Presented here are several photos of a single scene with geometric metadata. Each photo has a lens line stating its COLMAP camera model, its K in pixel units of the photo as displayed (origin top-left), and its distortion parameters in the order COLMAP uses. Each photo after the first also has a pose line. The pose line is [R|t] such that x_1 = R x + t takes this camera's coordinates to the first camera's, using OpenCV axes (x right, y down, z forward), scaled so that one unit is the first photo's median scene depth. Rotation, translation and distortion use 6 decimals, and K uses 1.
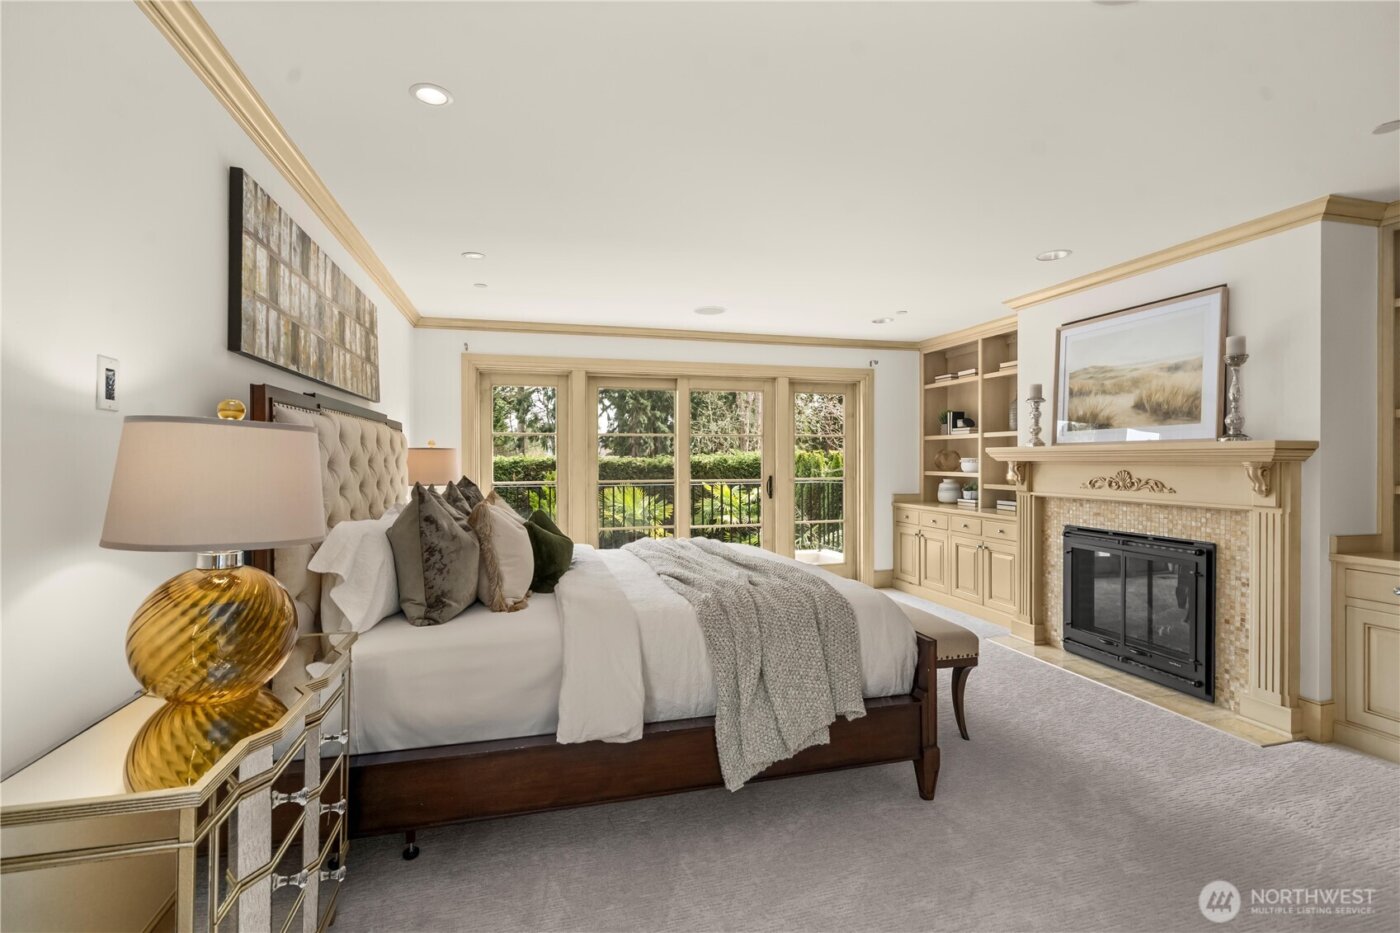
lens RADIAL K [[621.4, 0, 697.1], [0, 621.4, 462.4], [0, 0, 1]] dist [0.004234, -0.000092]
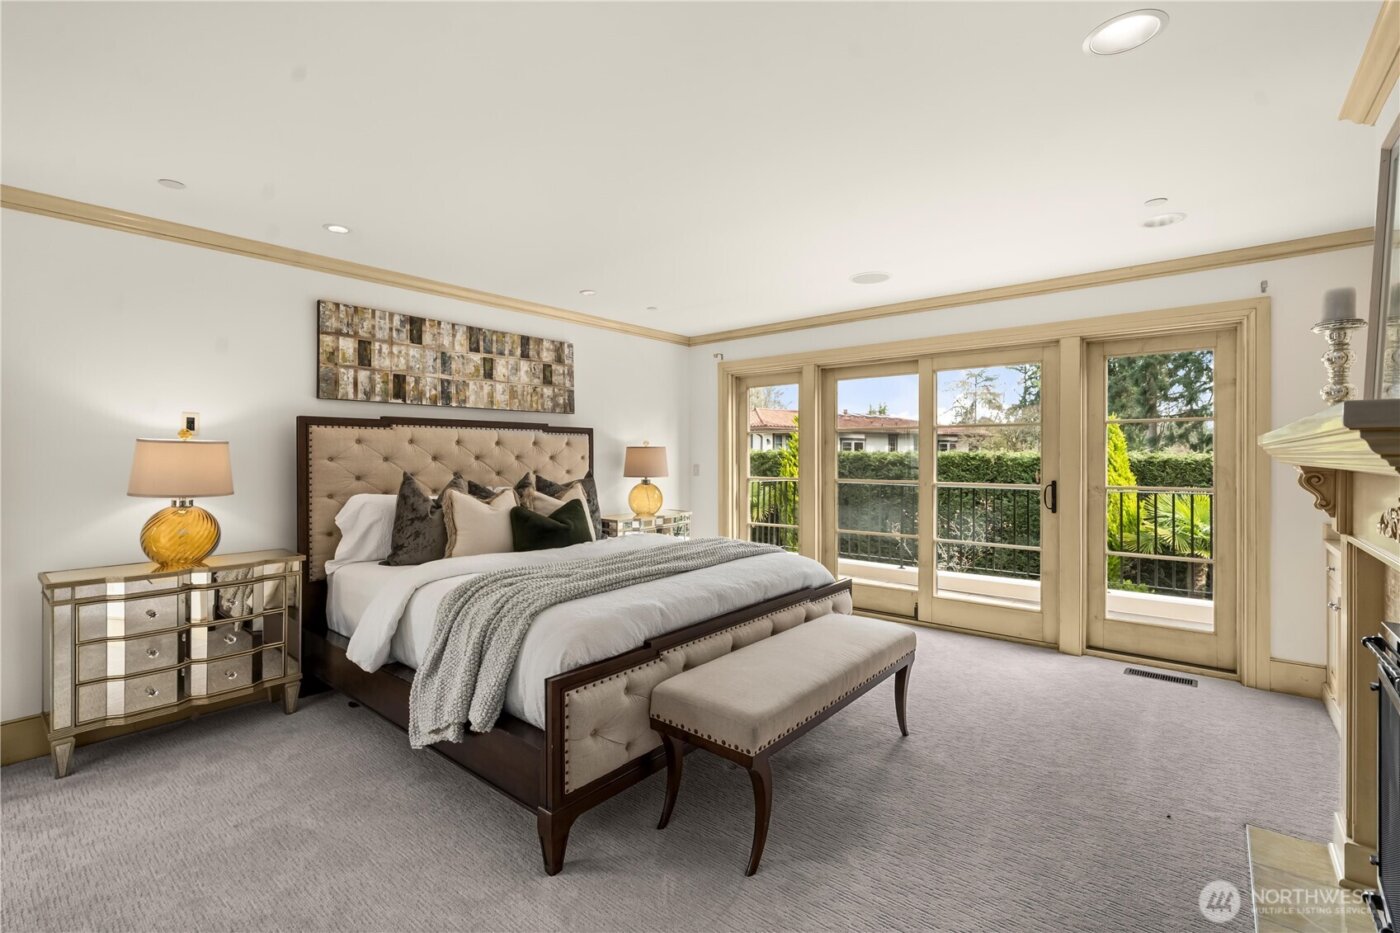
lens RADIAL K [[621.4, 0, 700.7], [0, 621.4, 456.2], [0, 0, 1]] dist [0.004234, -0.000092]
pose [[0.579996, 0.003240, -0.814613, 0.538296], [-0.005549, 0.999985, 0.000027, -0.004287], [0.814601, 0.004504, 0.580005, 0.317524]]
